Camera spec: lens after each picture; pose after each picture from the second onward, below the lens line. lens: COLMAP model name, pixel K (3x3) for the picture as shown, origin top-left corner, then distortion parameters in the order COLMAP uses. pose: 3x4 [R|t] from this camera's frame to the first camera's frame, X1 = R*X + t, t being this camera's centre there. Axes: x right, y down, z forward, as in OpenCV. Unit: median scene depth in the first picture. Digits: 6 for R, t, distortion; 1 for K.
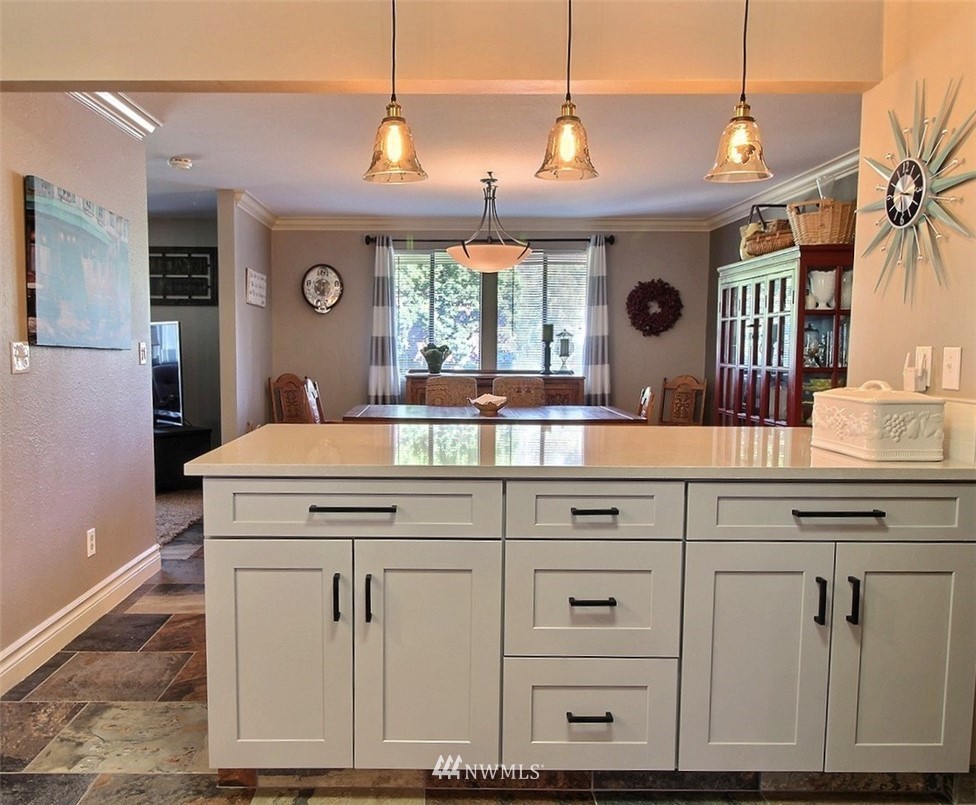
lens RADIAL K [[821.5, 0, 442.7], [0, 821.5, 422.5], [0, 0, 1]] dist [0.004015, -0.002360]
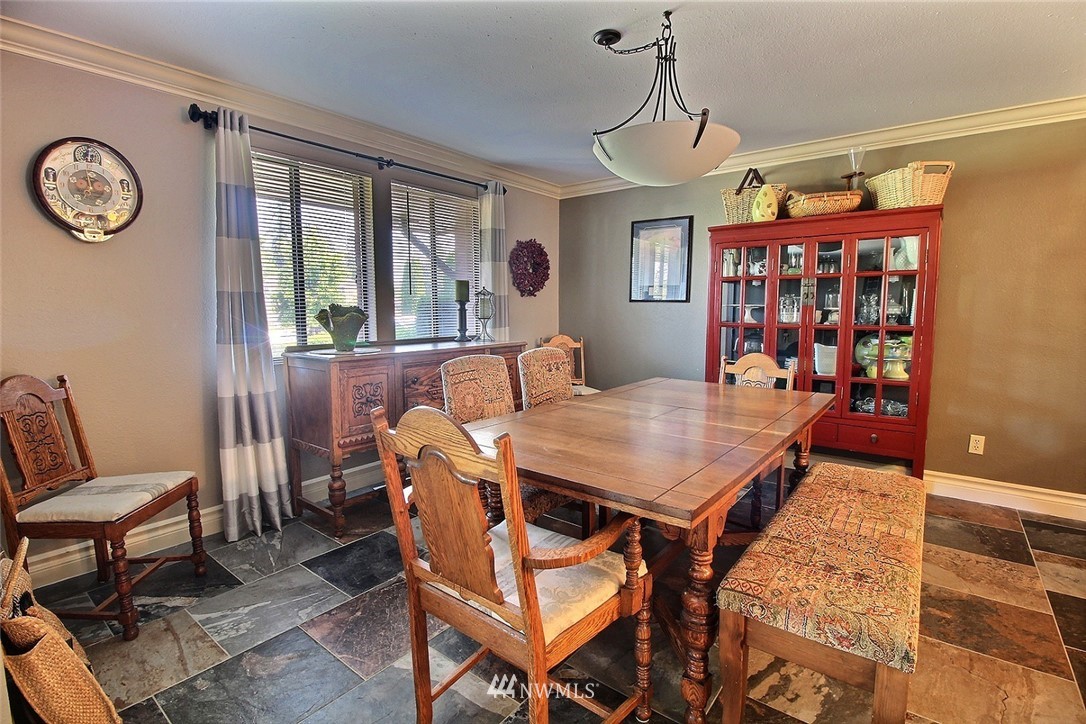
lens RADIAL K [[506.3, 0, 547.9], [0, 506.3, 356.4], [0, 0, 1]] dist [-0.000786, -0.011833]
pose [[0.618535, -0.081007, 0.781571, -0.354048], [0.077733, 0.996101, 0.041724, -0.094179], [-0.781903, 0.034946, 0.622420, 0.998807]]
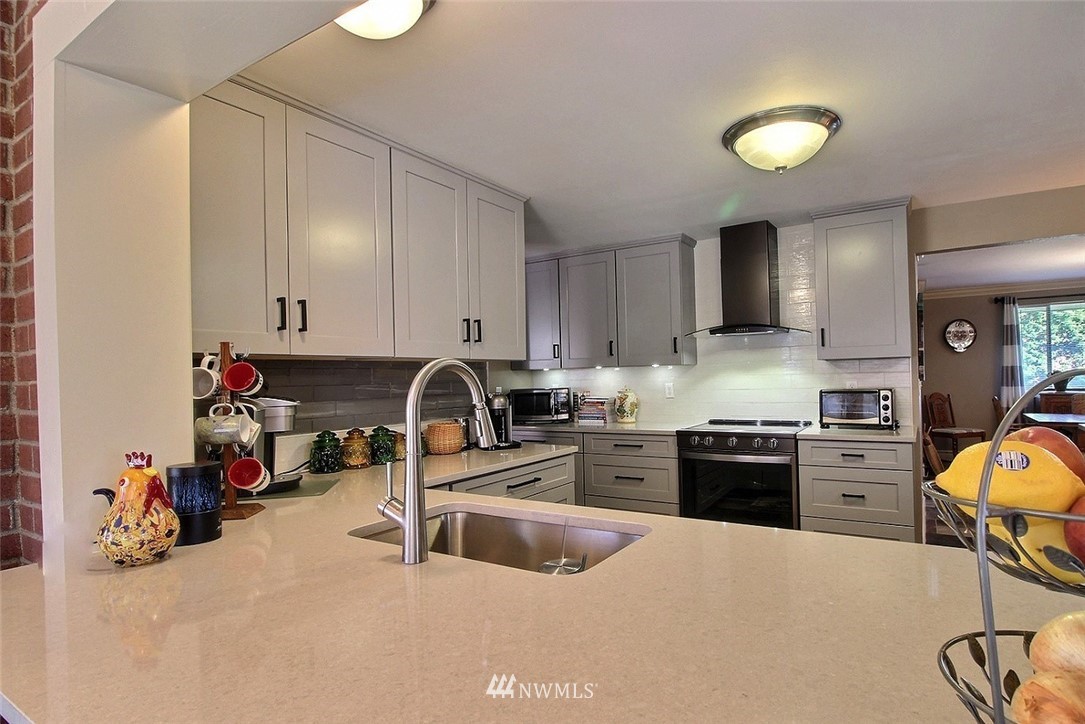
lens RADIAL K [[558.6, 0, 597.6], [0, 558.6, 369.8], [0, 0, 1]] dist [-0.002919, -0.001020]
pose [[0.861337, -0.032945, -0.506965, -0.328611], [-0.017554, 0.995369, -0.094508, 0.010945], [0.507731, 0.090303, 0.856770, -0.328283]]
